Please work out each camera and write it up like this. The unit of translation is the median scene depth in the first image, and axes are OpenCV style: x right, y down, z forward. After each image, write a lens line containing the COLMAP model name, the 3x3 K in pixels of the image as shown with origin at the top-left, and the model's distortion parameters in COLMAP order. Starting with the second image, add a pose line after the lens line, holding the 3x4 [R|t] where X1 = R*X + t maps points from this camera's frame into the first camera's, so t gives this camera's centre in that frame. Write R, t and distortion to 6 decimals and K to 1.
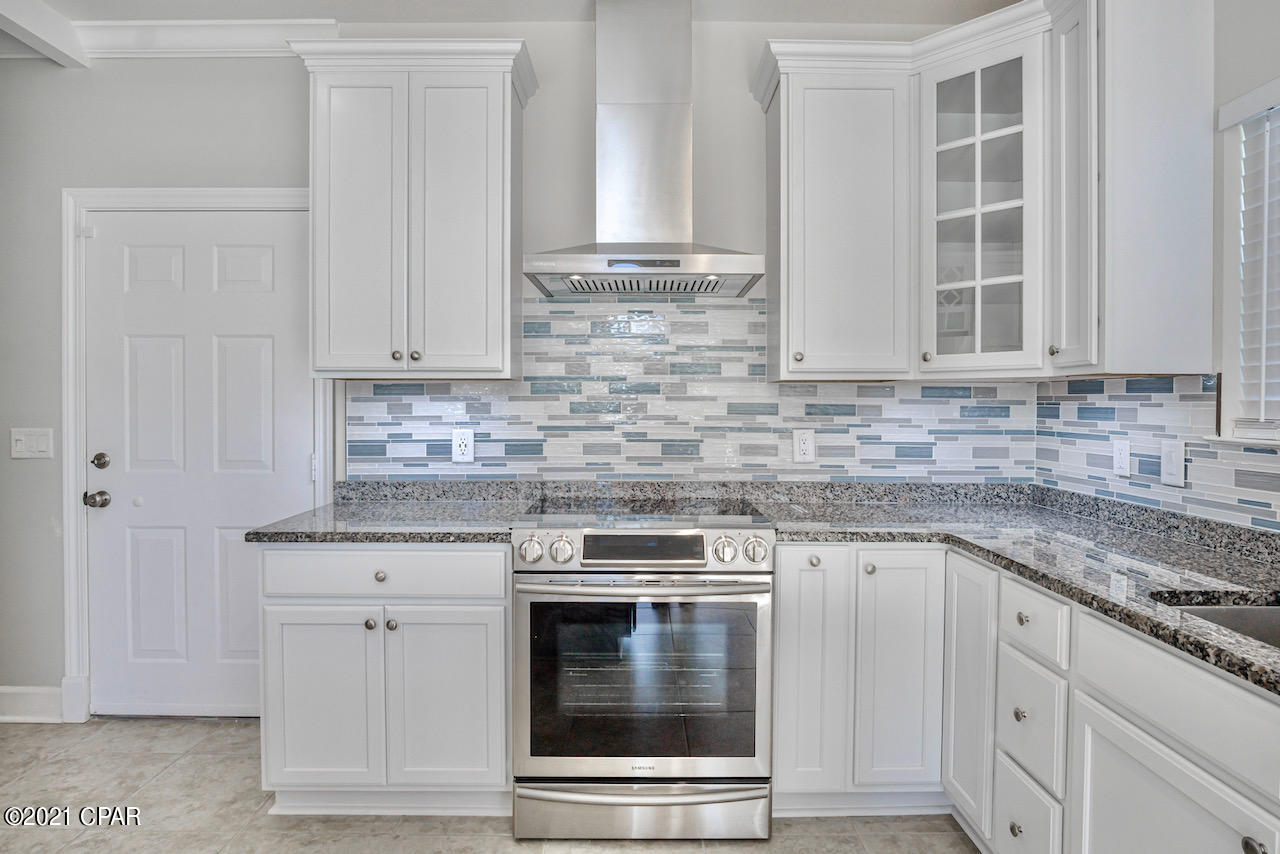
lens RADIAL K [[685.9, 0, 640.0], [0, 685.9, 427.0], [0, 0, 1]] dist [-0.028027, 0.001287]
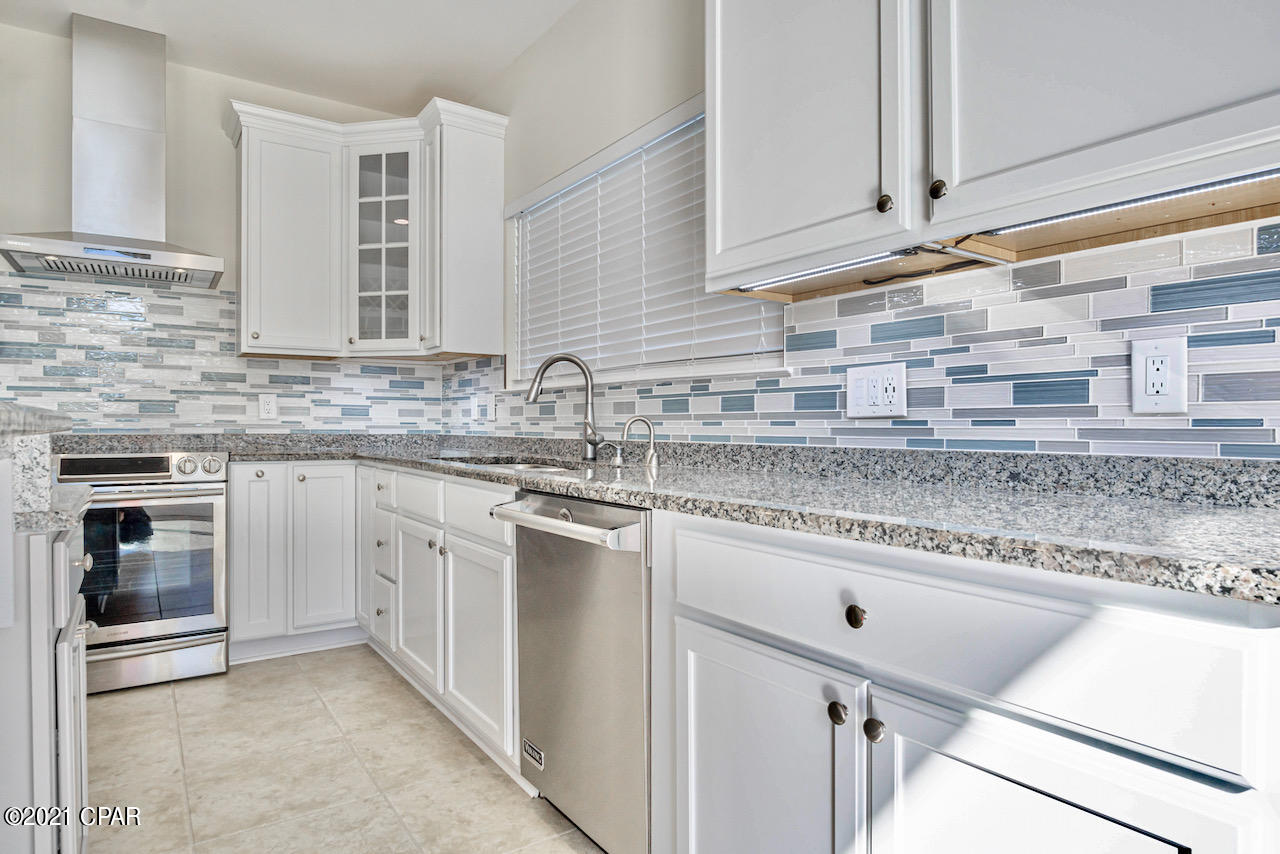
lens RADIAL K [[738.7, 0, 637.7], [0, 738.7, 431.5], [0, 0, 1]] dist [-0.023582, 0.003366]
pose [[0.826278, -0.004735, 0.563242, 0.032133], [0.019512, 0.999605, -0.020220, 0.118260], [-0.562924, 0.027697, 0.826044, -0.561479]]
